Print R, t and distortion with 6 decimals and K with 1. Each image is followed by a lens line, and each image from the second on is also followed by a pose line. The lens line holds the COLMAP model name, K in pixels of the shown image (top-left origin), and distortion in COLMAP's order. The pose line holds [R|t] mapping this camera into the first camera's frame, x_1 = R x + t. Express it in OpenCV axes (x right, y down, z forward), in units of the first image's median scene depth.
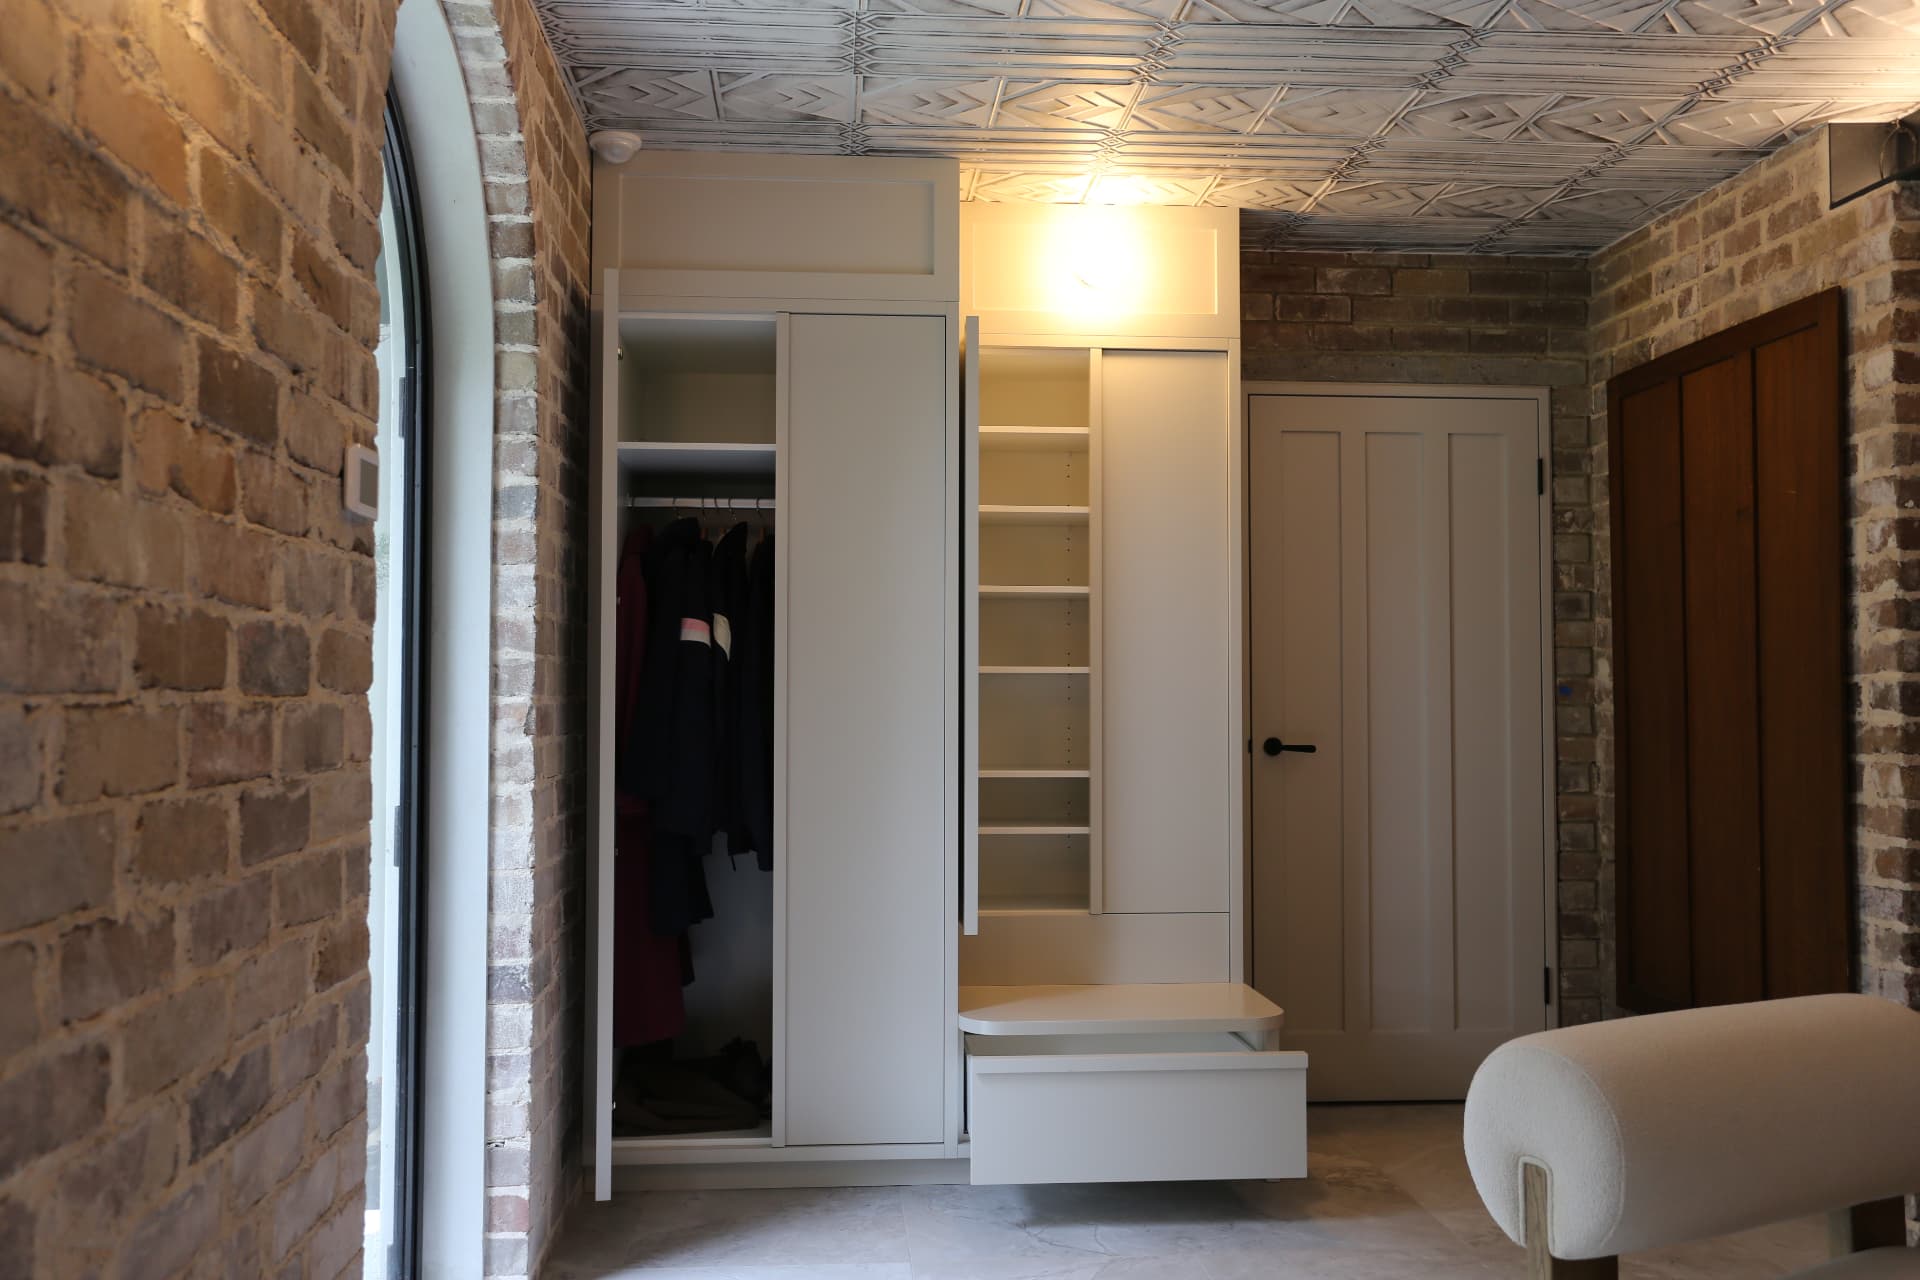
lens RADIAL K [[1607.0, 0, 960.0], [0, 1607.0, 640.0], [0, 0, 1]] dist [-0.049311, -0.001661]
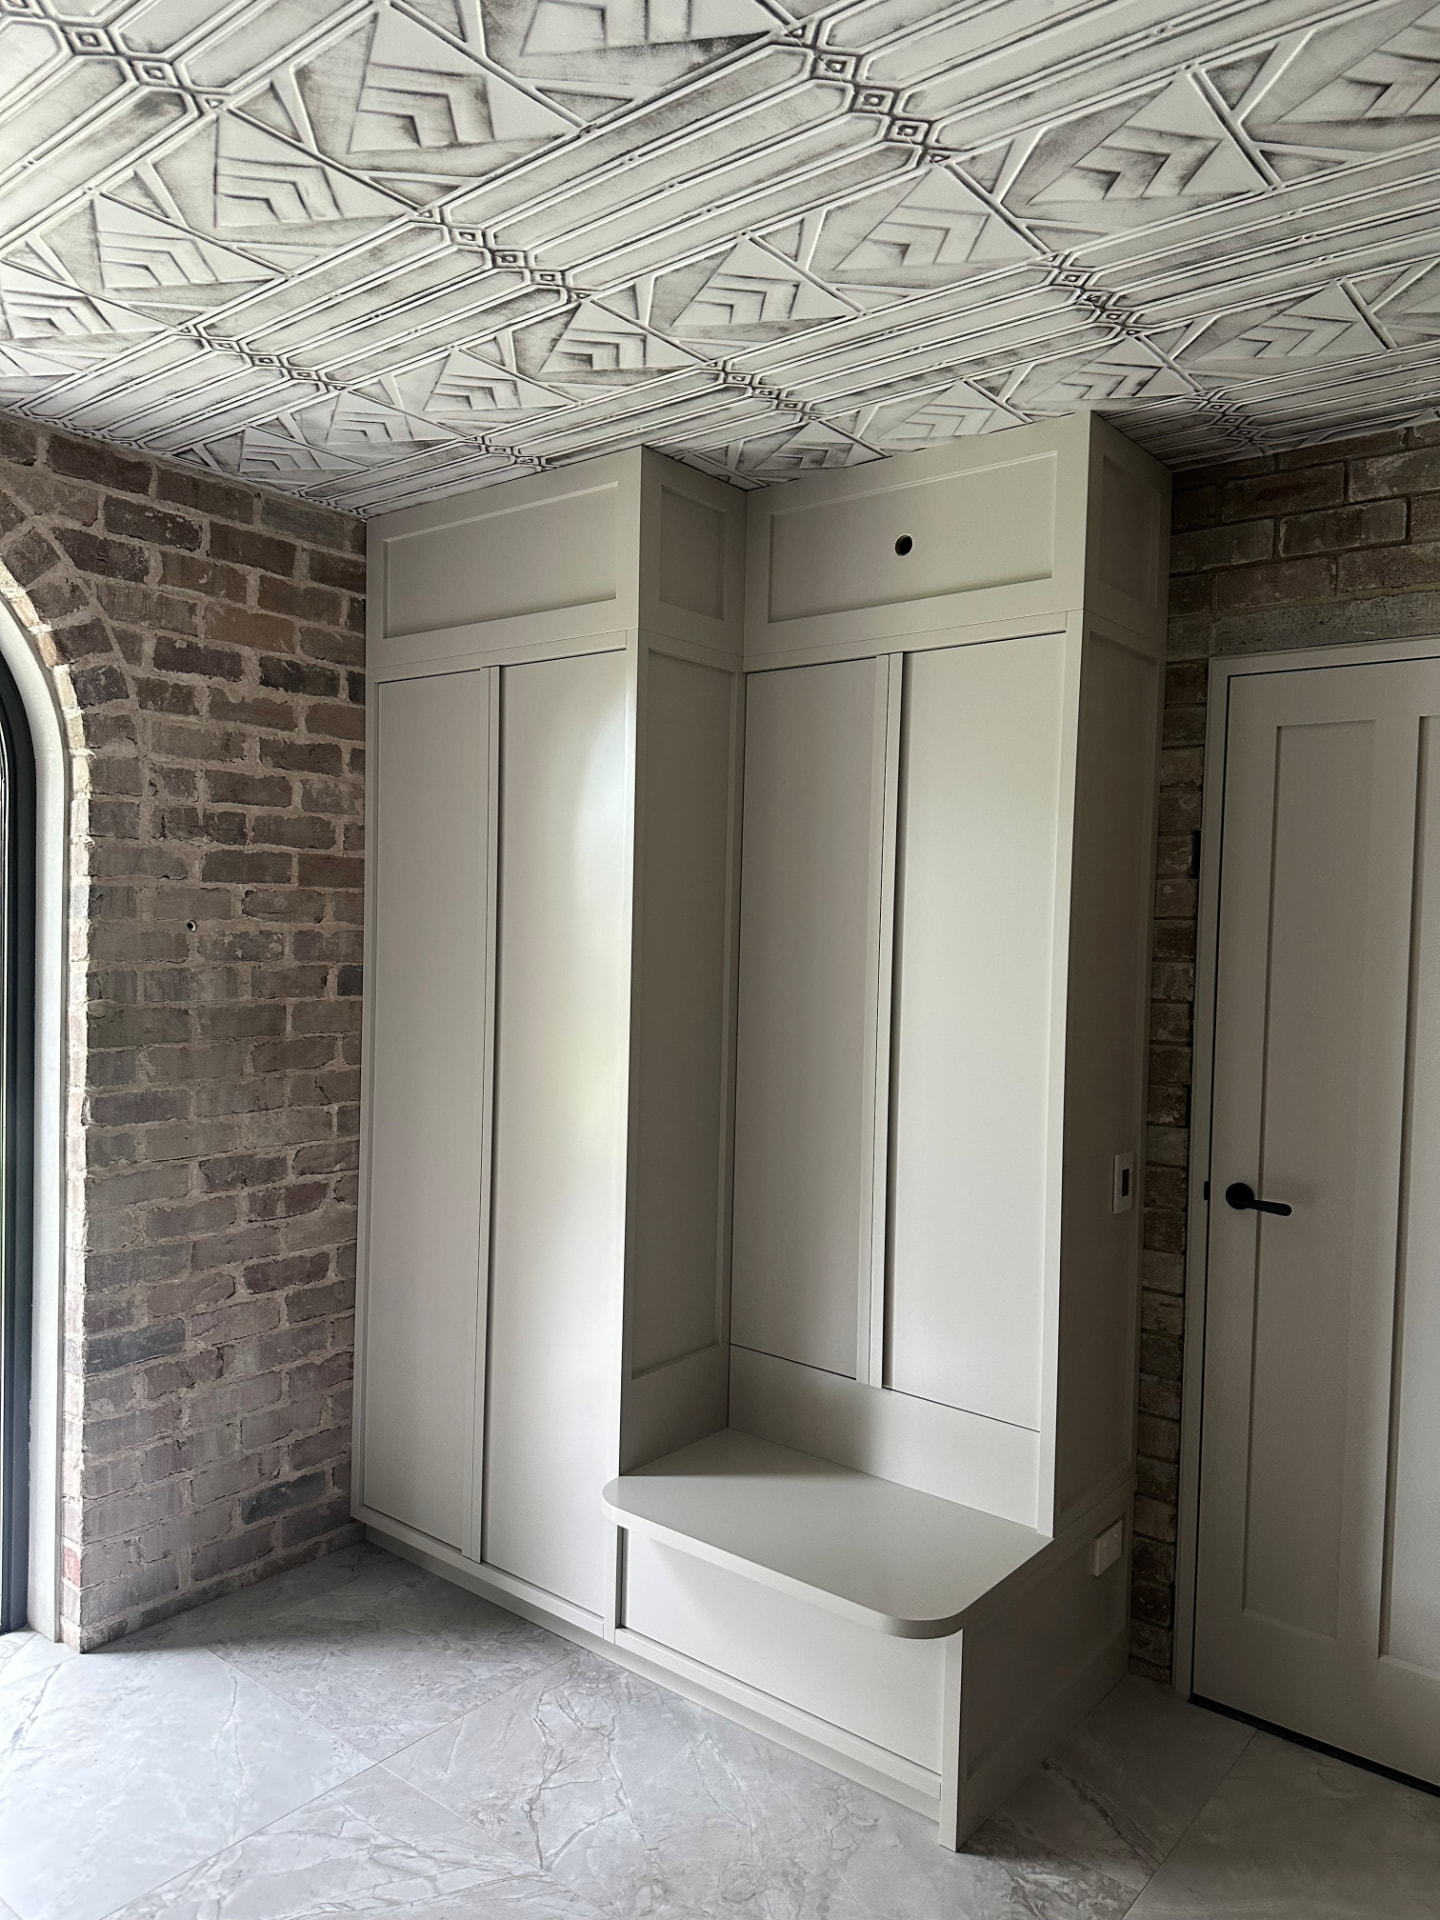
lens RADIAL K [[1363.4, 0, 720.0], [0, 1363.4, 960.0], [0, 0, 1]] dist [-0.001174, -0.000727]
pose [[0.731910, 0.037737, -0.680356, 0.424963], [0.002995, 0.998277, 0.058593, -0.068667], [0.681395, -0.044922, 0.730536, 0.430877]]
